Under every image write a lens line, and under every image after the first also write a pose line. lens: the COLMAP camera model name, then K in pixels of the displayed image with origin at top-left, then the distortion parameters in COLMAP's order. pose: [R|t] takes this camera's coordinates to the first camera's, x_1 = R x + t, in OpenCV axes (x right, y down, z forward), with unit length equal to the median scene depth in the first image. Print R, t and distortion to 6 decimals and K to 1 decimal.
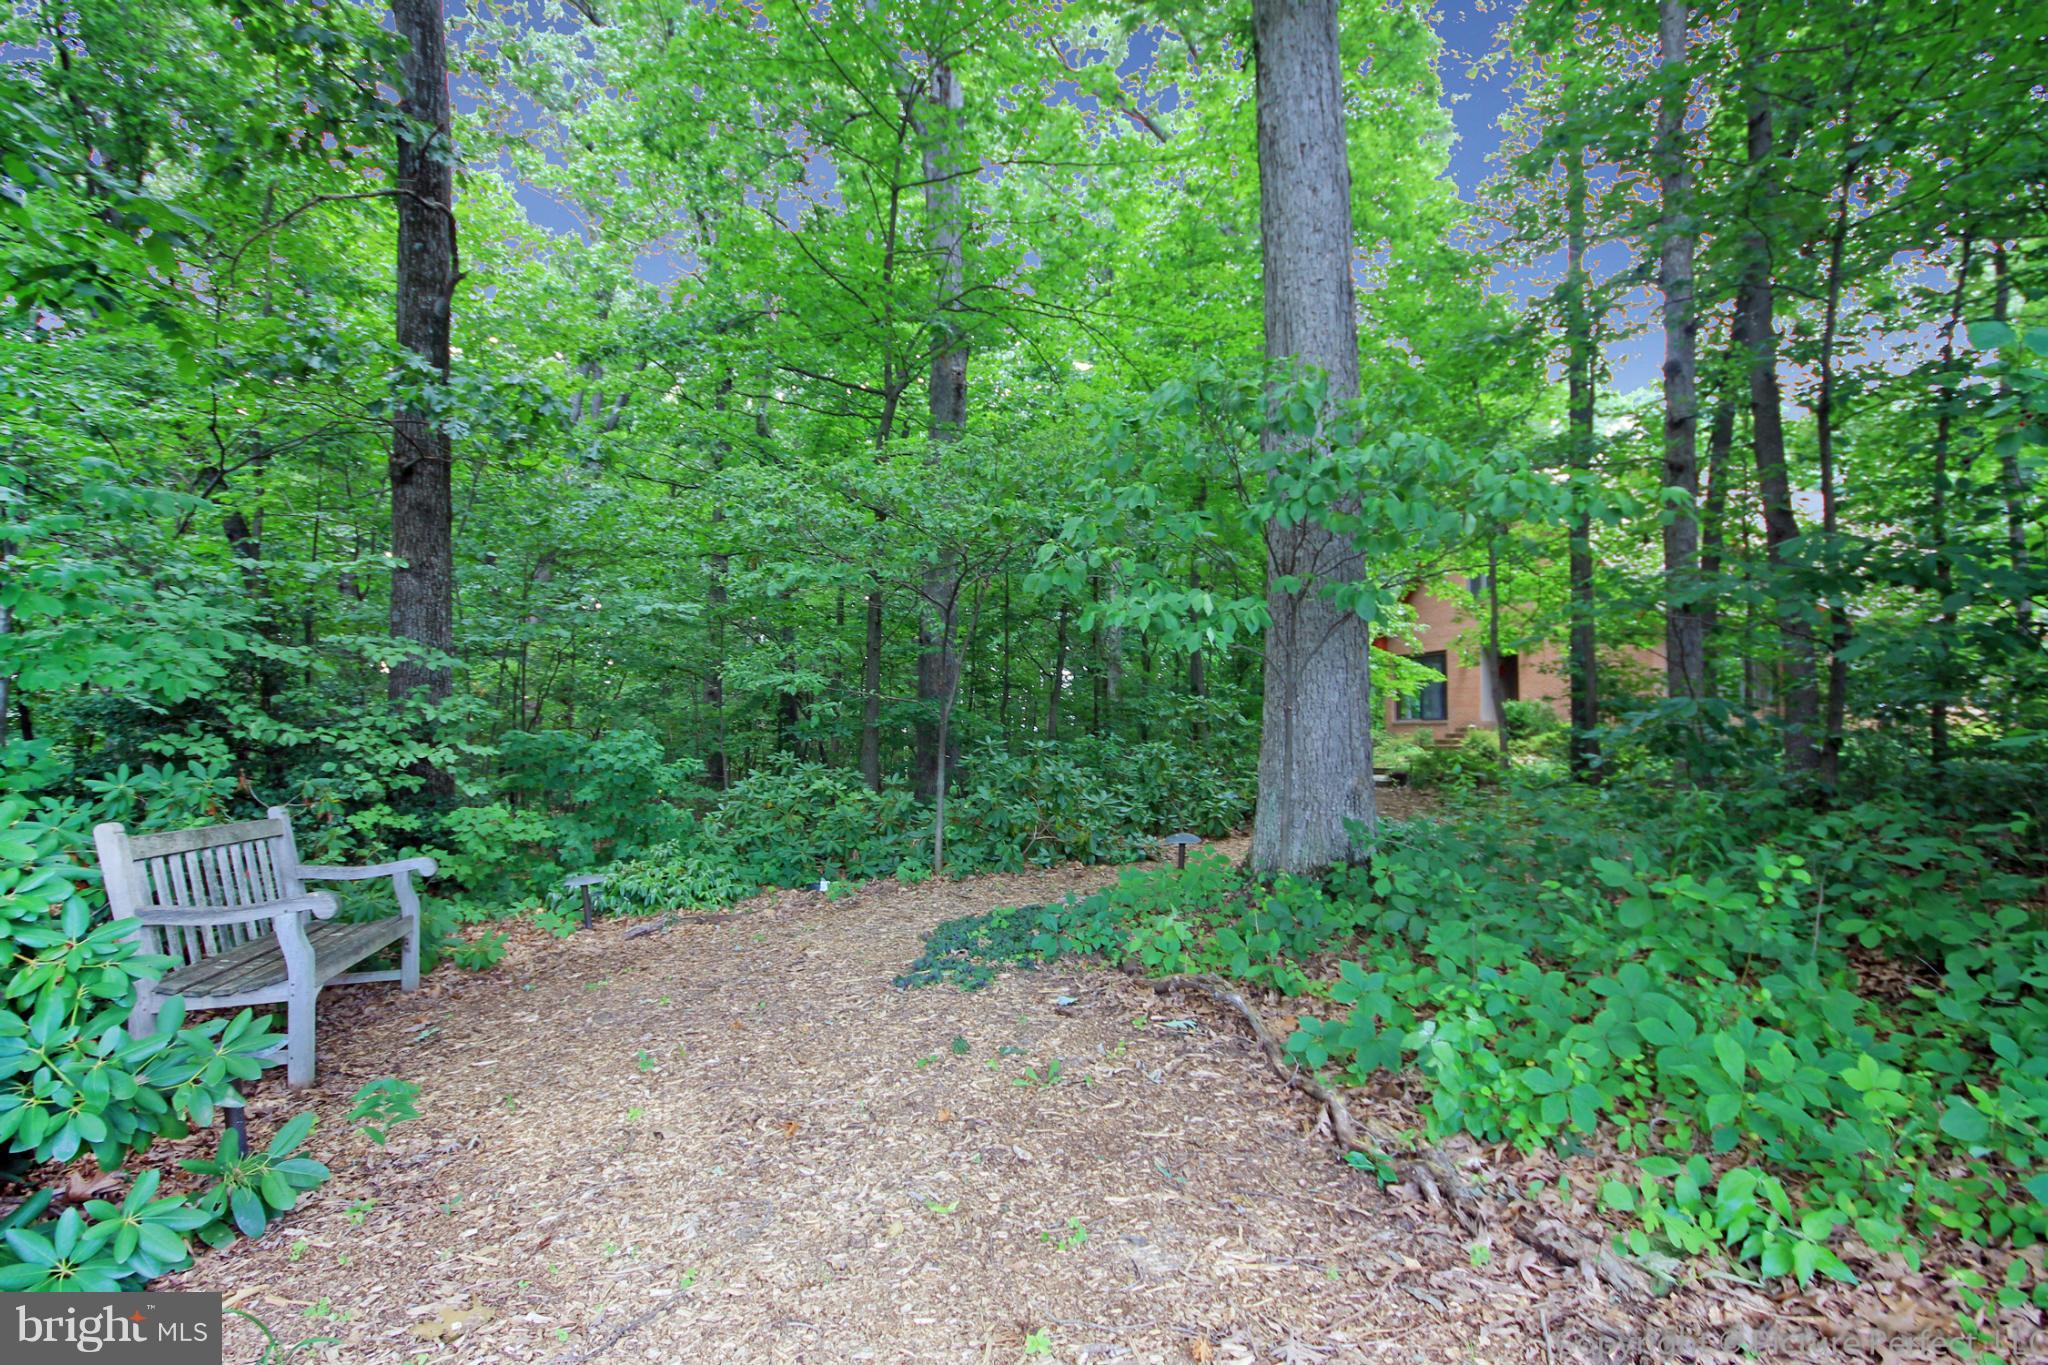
lens RADIAL K [[993.4, 0, 1023.0], [0, 993.4, 686.2], [0, 0, 1]] dist [-0.002108, -0.004117]
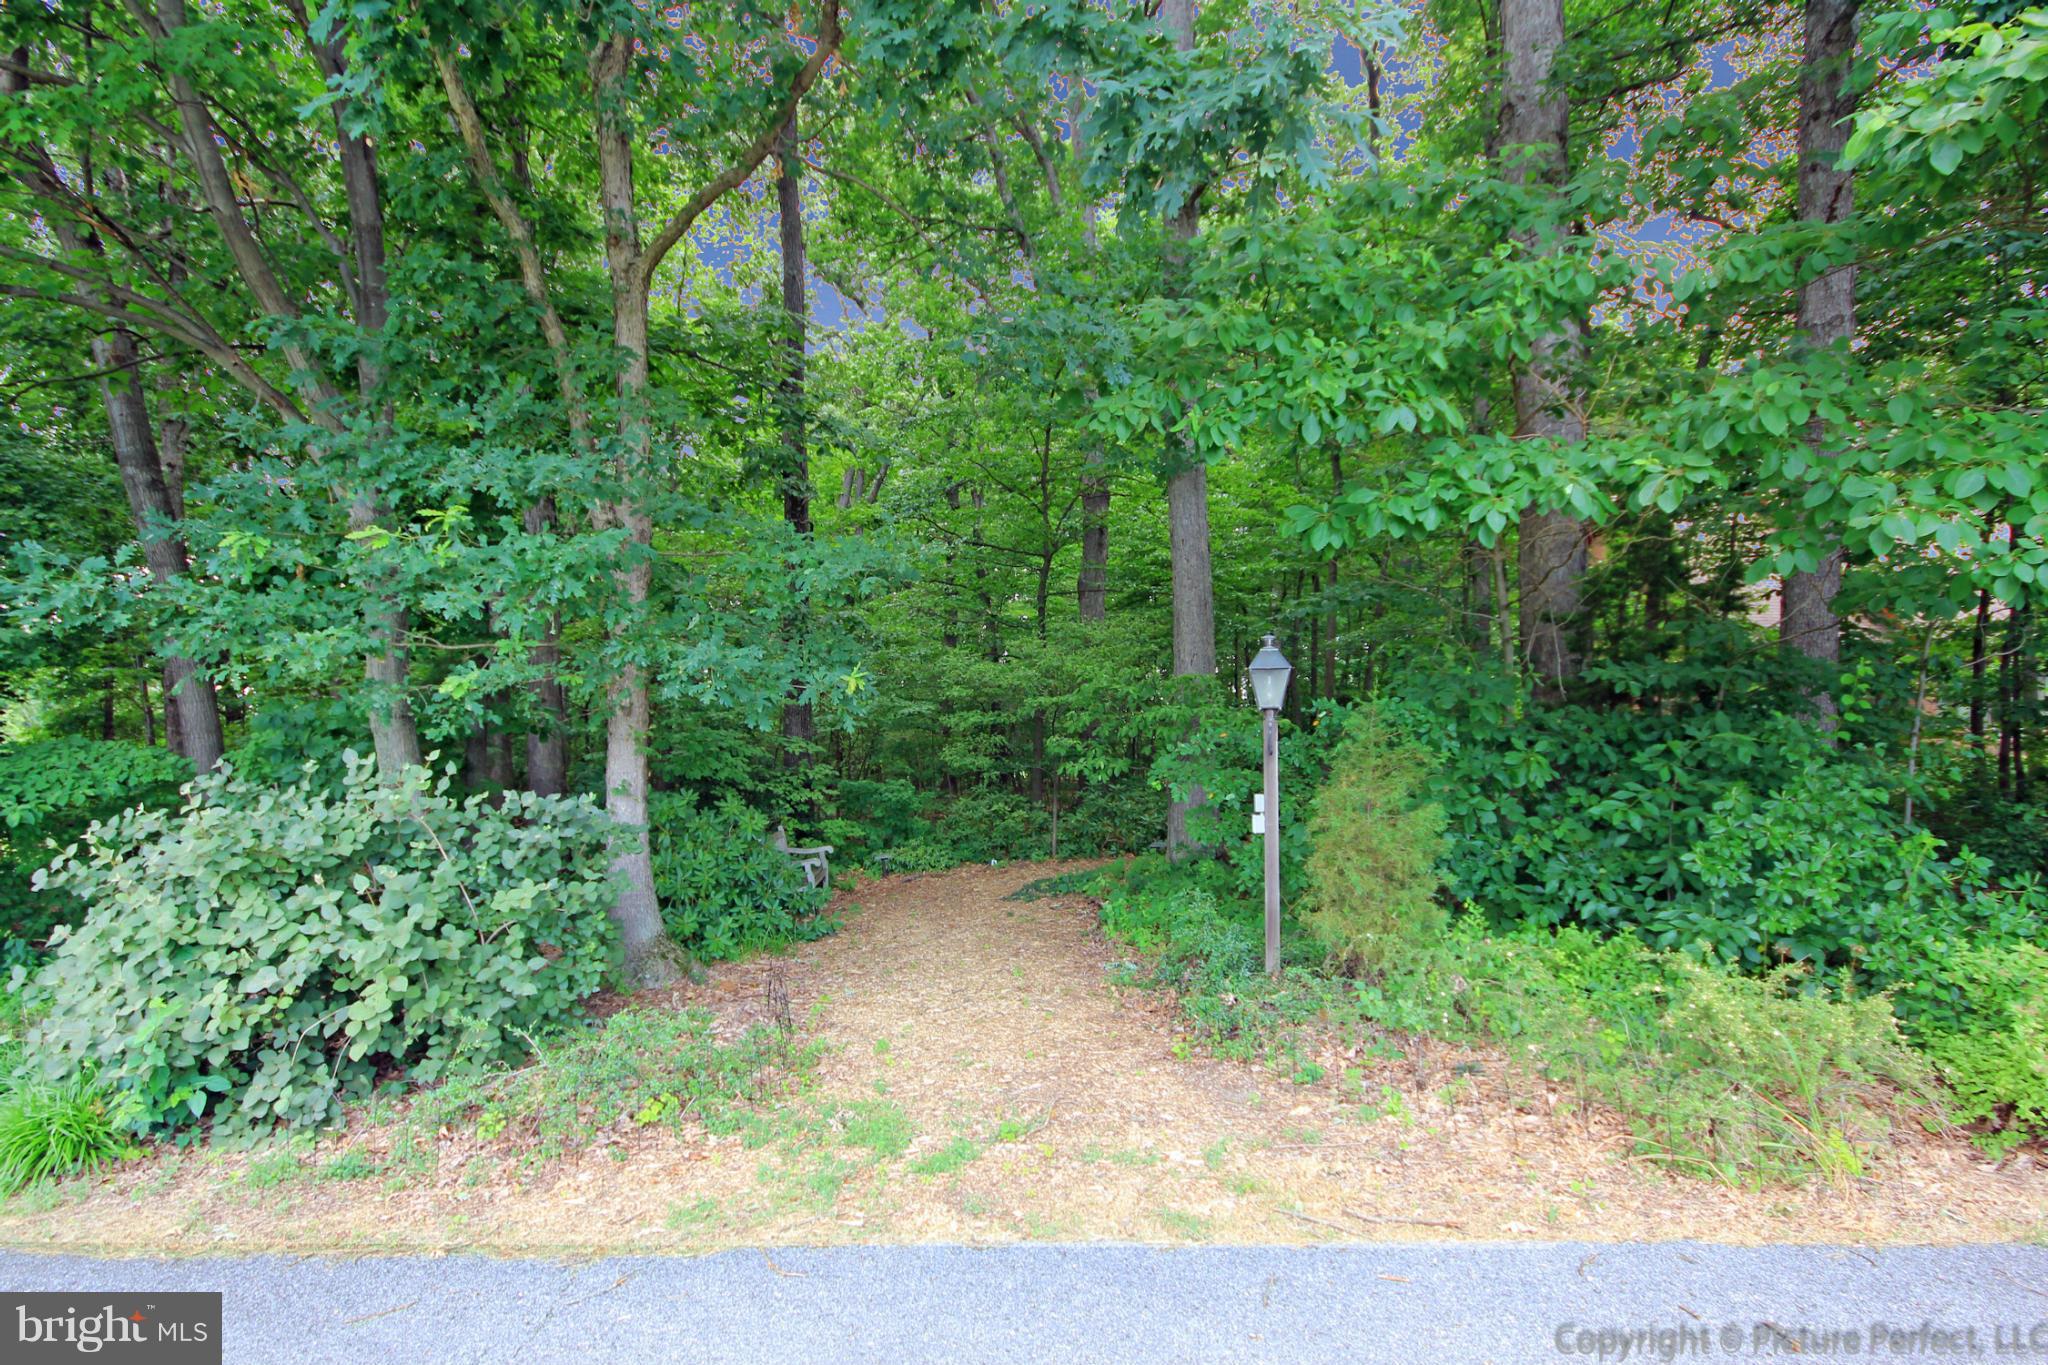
lens RADIAL K [[993.4, 0, 1025.2], [0, 993.4, 682.0], [0, 0, 1]] dist [-0.002108, -0.004117]
pose [[0.973002, -0.009945, -0.230582, 0.341423], [0.013008, 0.999846, 0.011765, -0.191576], [0.230430, -0.014447, 0.972982, -0.960463]]
